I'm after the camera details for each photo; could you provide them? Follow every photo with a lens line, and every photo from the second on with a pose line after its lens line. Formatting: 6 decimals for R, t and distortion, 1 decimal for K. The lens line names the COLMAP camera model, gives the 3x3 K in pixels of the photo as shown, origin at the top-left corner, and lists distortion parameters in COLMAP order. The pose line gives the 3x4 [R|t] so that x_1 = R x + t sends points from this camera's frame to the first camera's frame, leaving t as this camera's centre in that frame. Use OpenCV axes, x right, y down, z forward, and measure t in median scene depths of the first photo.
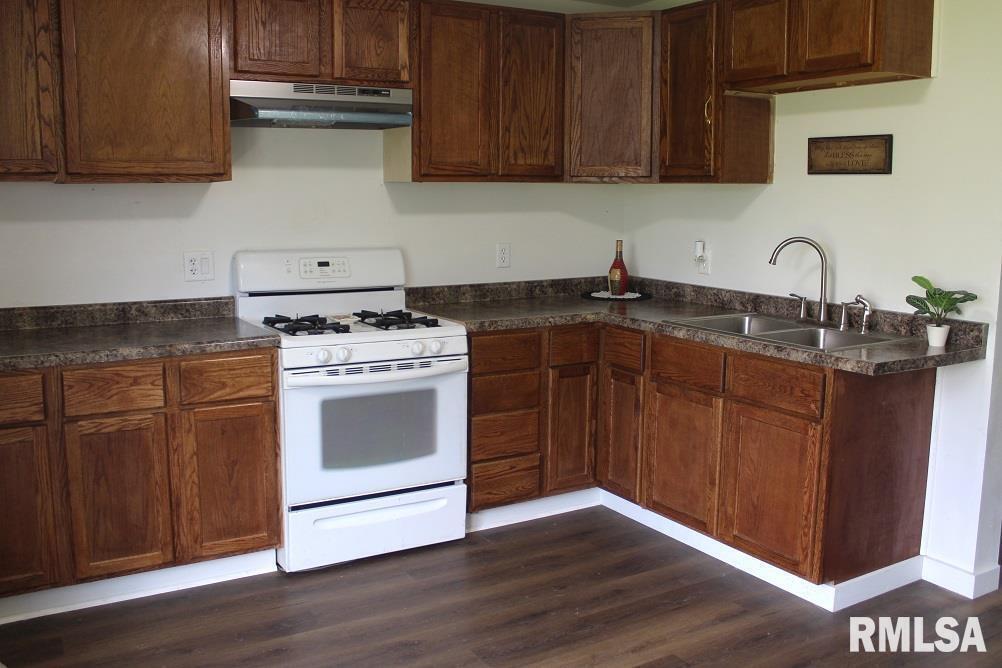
lens RADIAL K [[912.9, 0, 497.8], [0, 912.9, 324.2], [0, 0, 1]] dist [-0.110501, 0.000000]
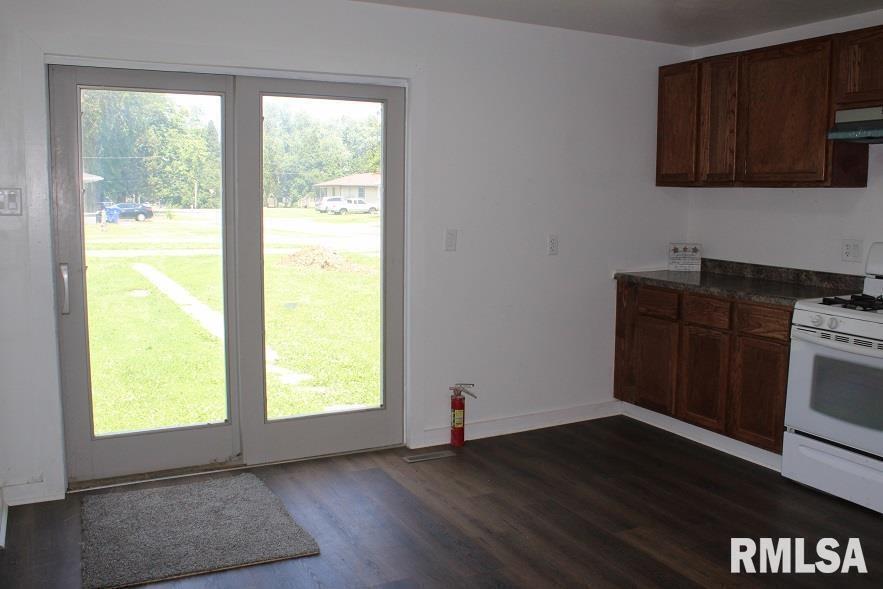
lens RADIAL K [[769.7, 0, 426.5], [0, 769.7, 300.8], [0, 0, 1]] dist [-0.148029, 0.099566]
pose [[-0.077680, 0.129409, -0.988544, 0.820243], [-0.142916, 0.979854, 0.139502, -0.055941], [0.986682, 0.152115, -0.057620, 0.468133]]
